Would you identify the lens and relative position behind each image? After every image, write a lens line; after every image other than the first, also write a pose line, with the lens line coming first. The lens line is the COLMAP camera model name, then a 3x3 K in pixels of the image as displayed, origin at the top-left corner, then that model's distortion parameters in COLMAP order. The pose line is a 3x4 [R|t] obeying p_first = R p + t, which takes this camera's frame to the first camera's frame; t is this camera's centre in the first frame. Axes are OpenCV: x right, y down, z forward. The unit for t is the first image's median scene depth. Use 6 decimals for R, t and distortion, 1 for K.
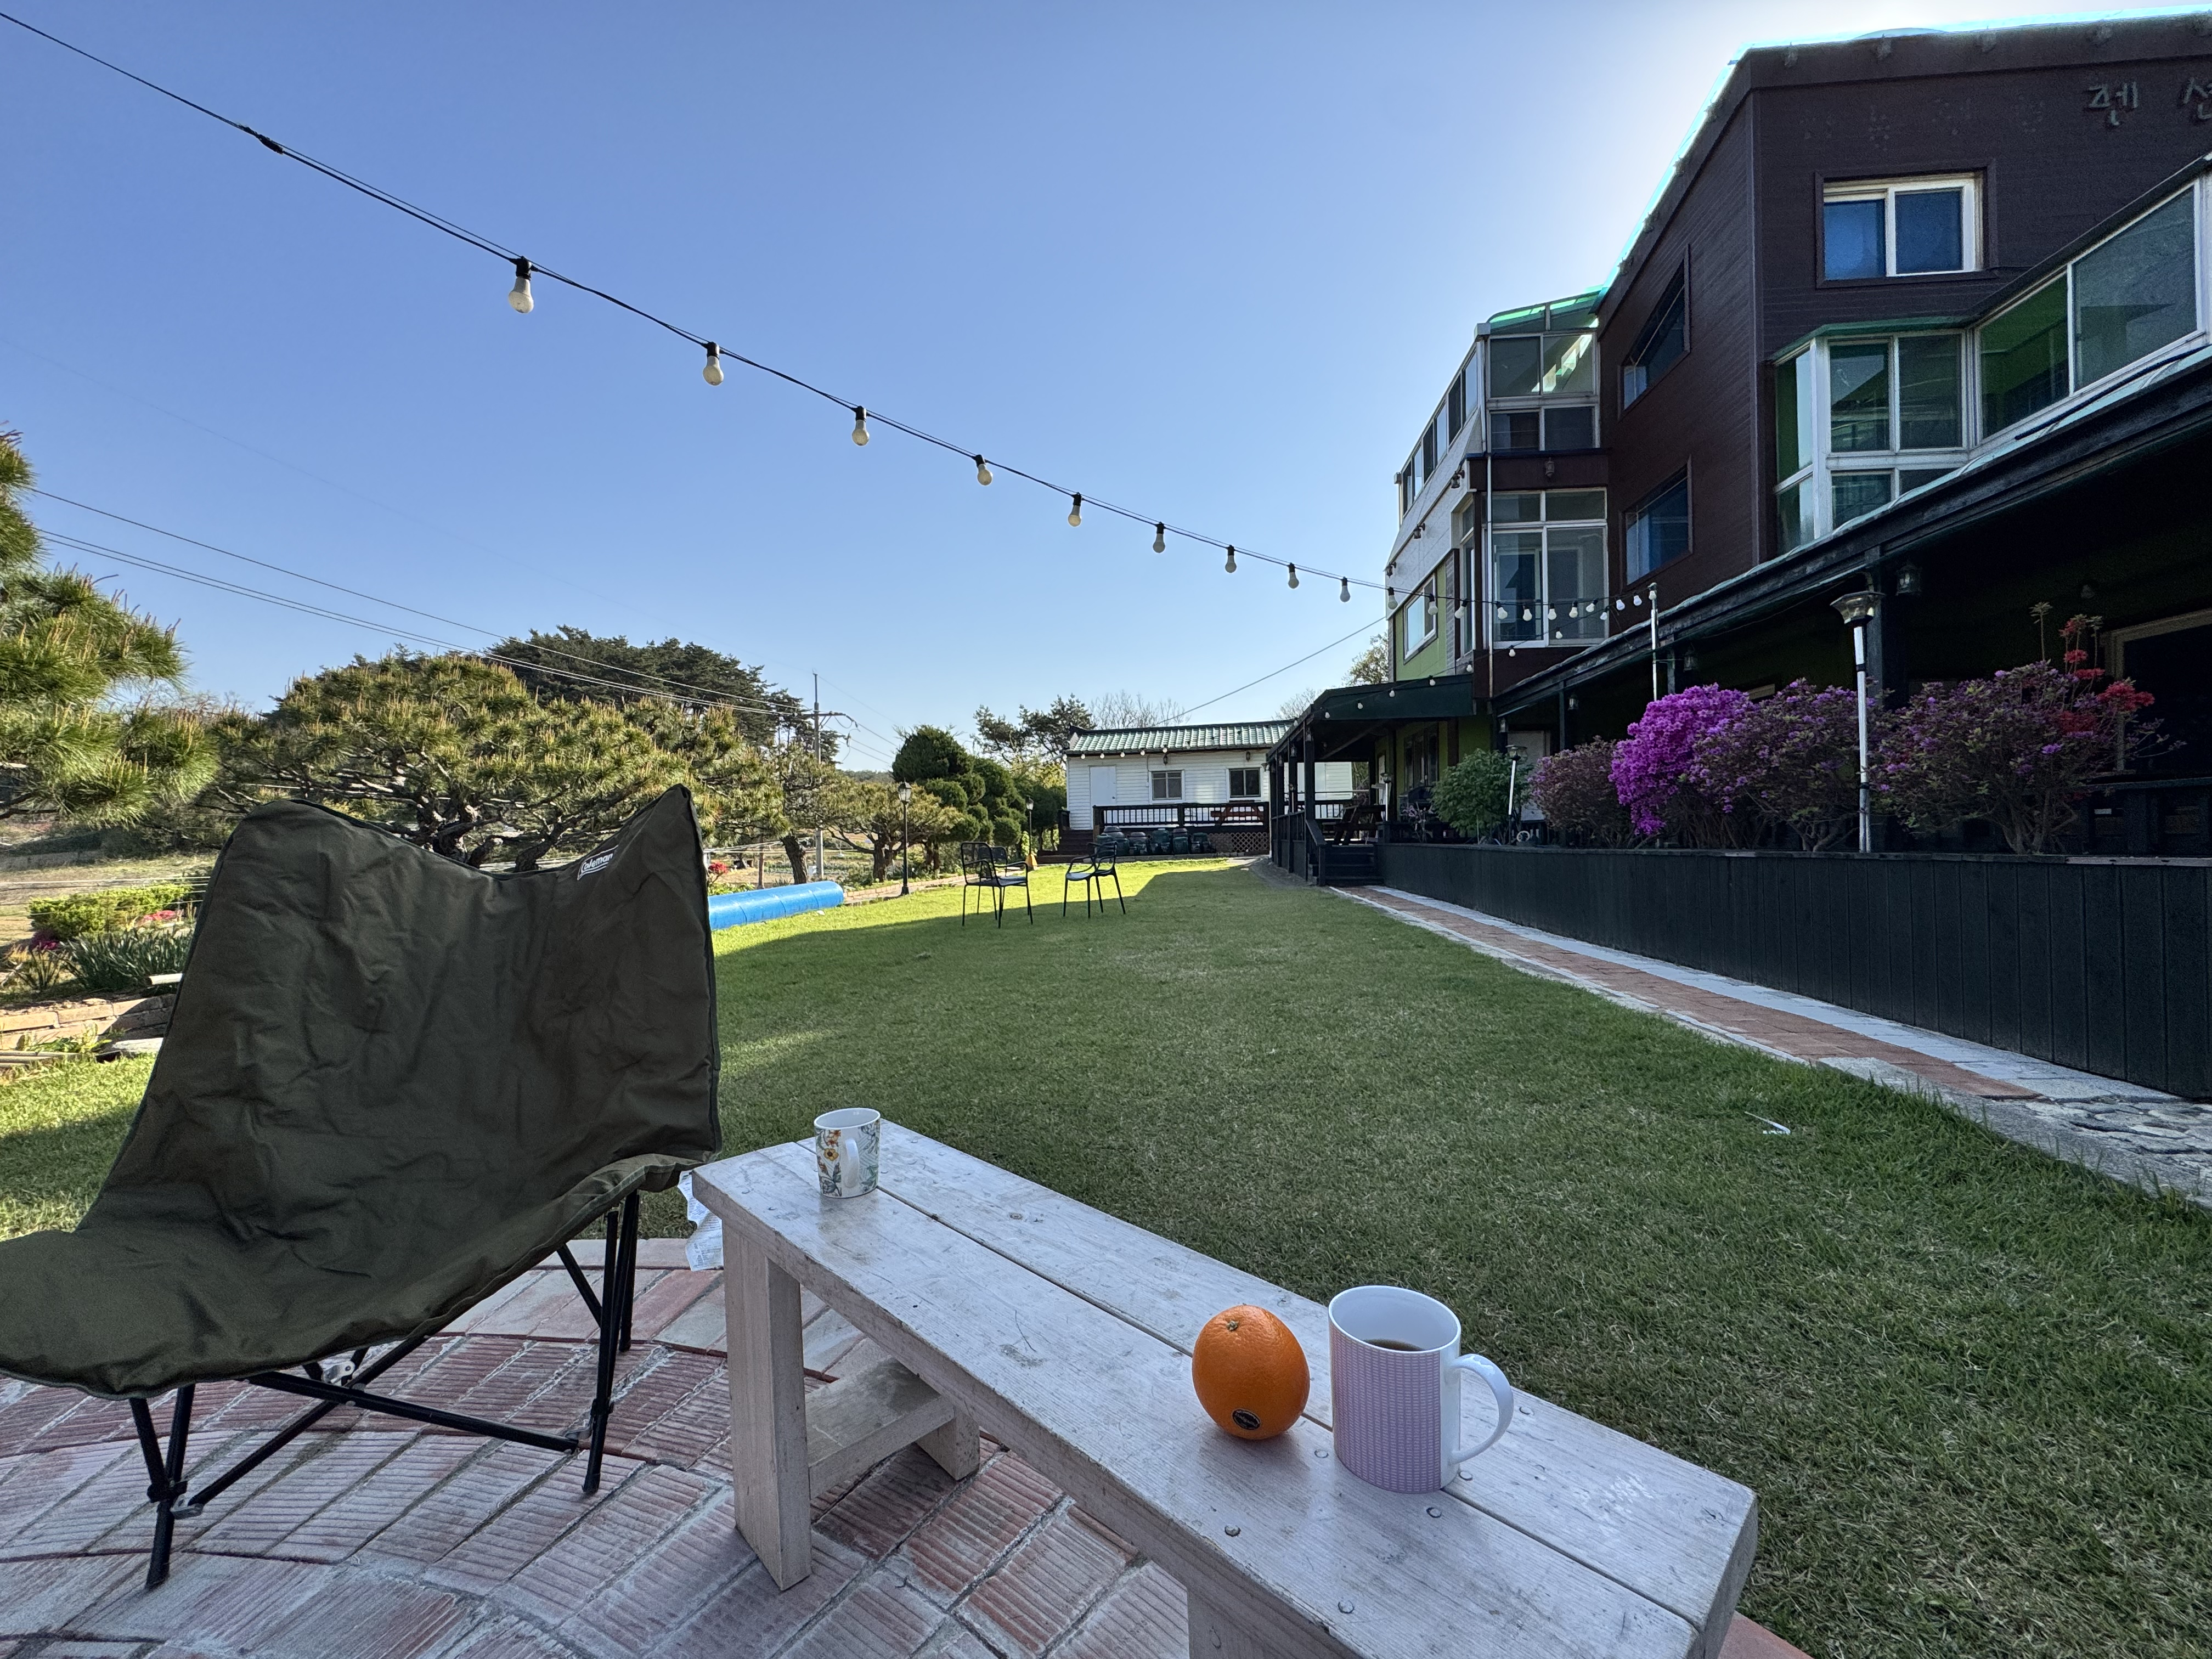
lens RADIAL K [[880.8, 0, 1101.8], [0, 880.8, 829.6], [0, 0, 1]] dist [-0.002212, -0.000203]
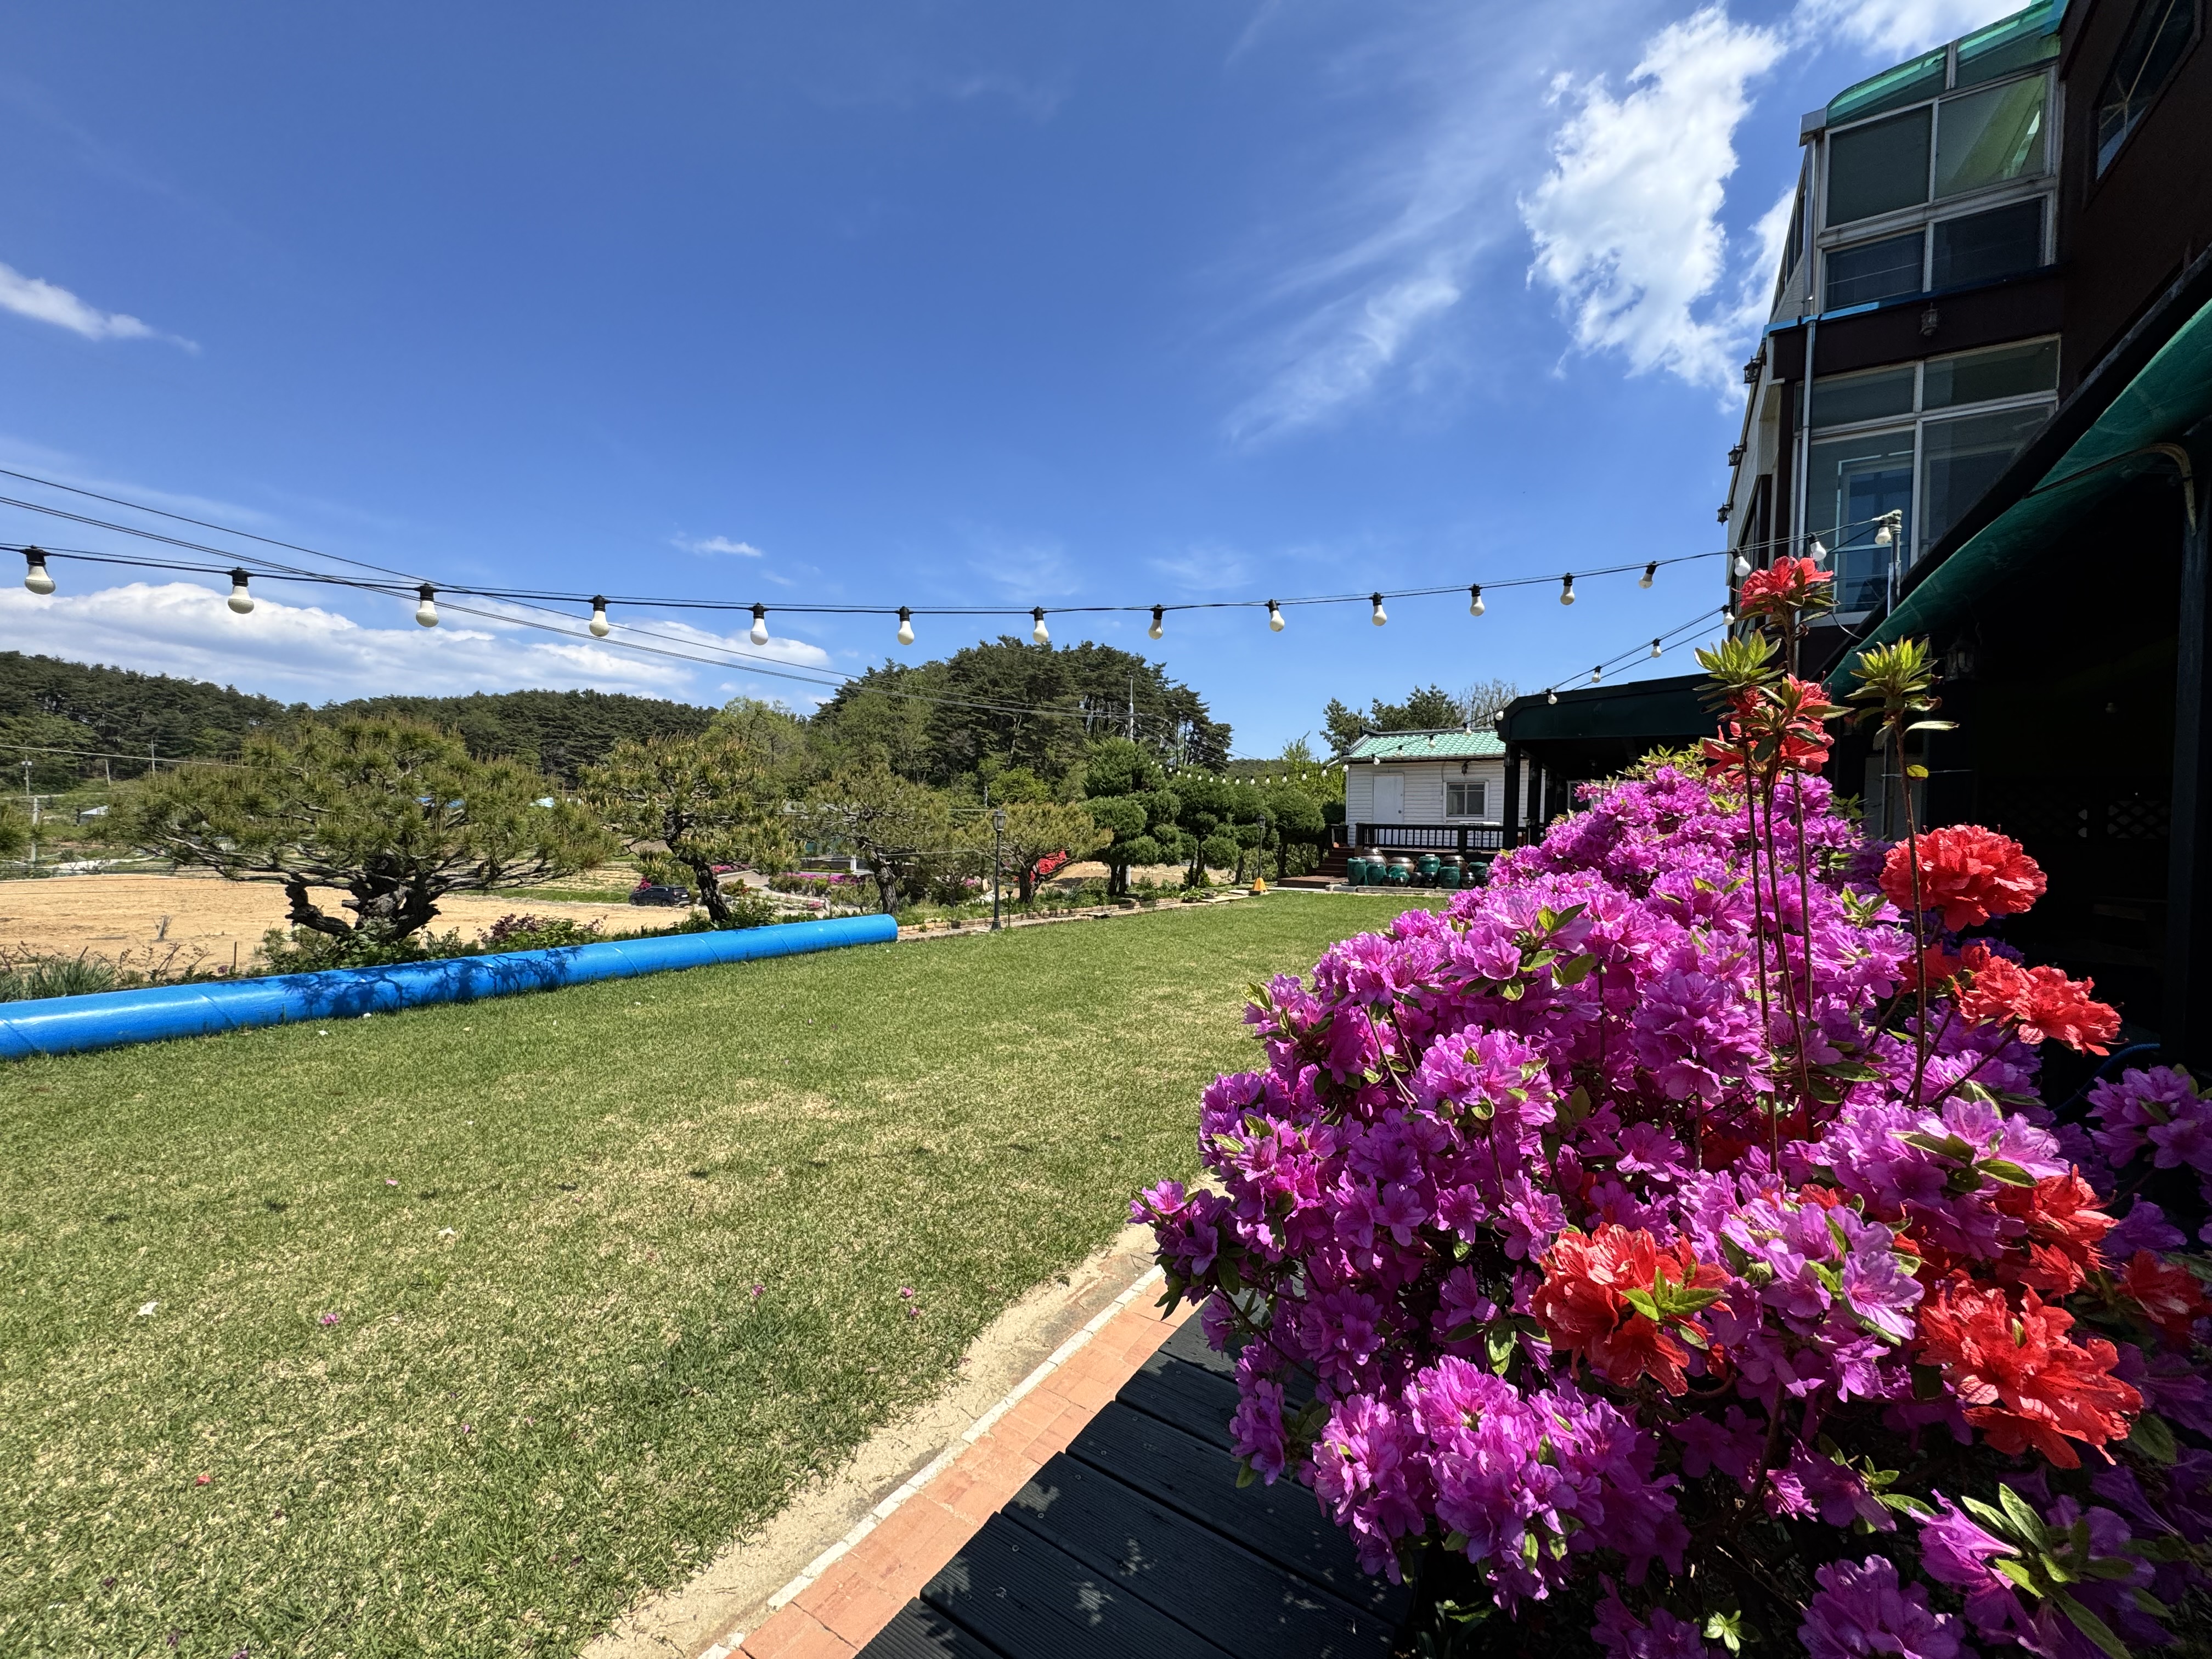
lens RADIAL K [[880.8, 0, 1101.8], [0, 880.8, 829.6], [0, 0, 1]] dist [-0.002212, -0.000203]
pose [[0.893237, 0.042606, -0.447563, 0.266009], [-0.037050, 0.999089, 0.021165, -0.051024], [0.448057, -0.002323, 0.894002, 0.193705]]
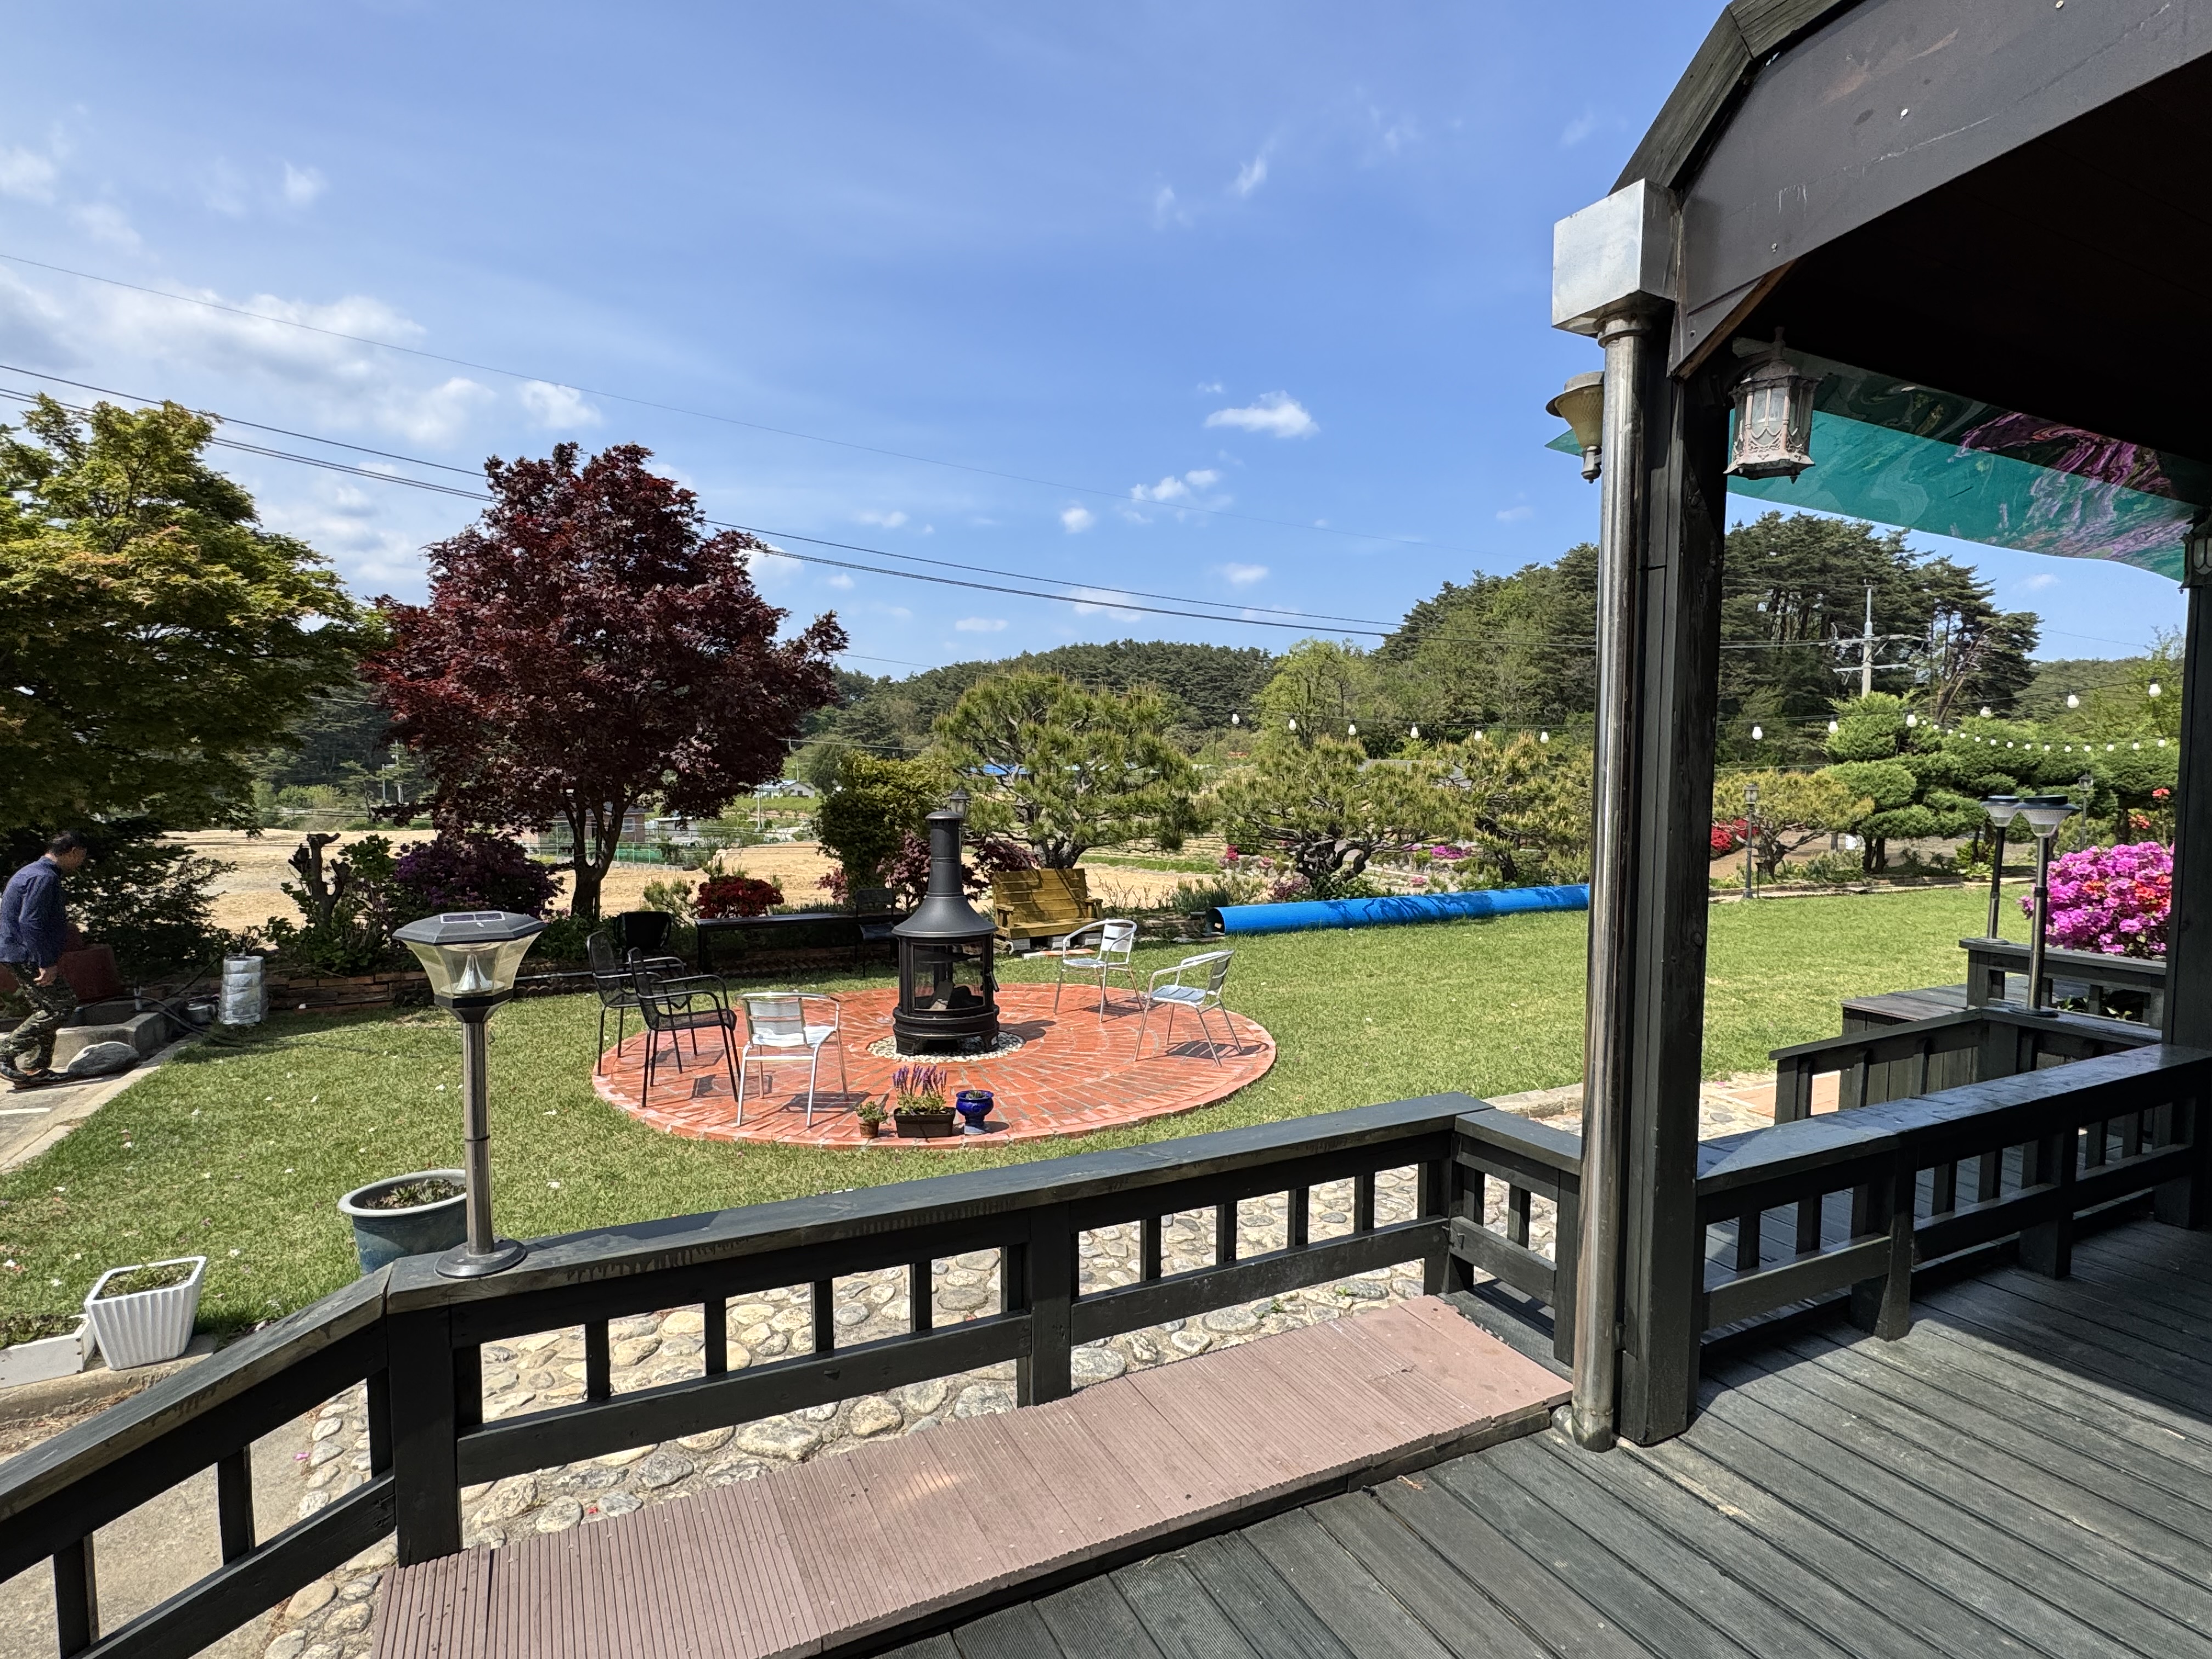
lens RADIAL K [[1146.1, 0, 1099.7], [0, 1146.1, 826.1], [0, 0, 1]] dist [-0.001961, 0.001101]
pose [[0.536964, 0.056475, -0.841712, 0.410404], [-0.002781, 0.997870, 0.065179, -0.079249], [0.843600, -0.032658, 0.535977, -0.249993]]
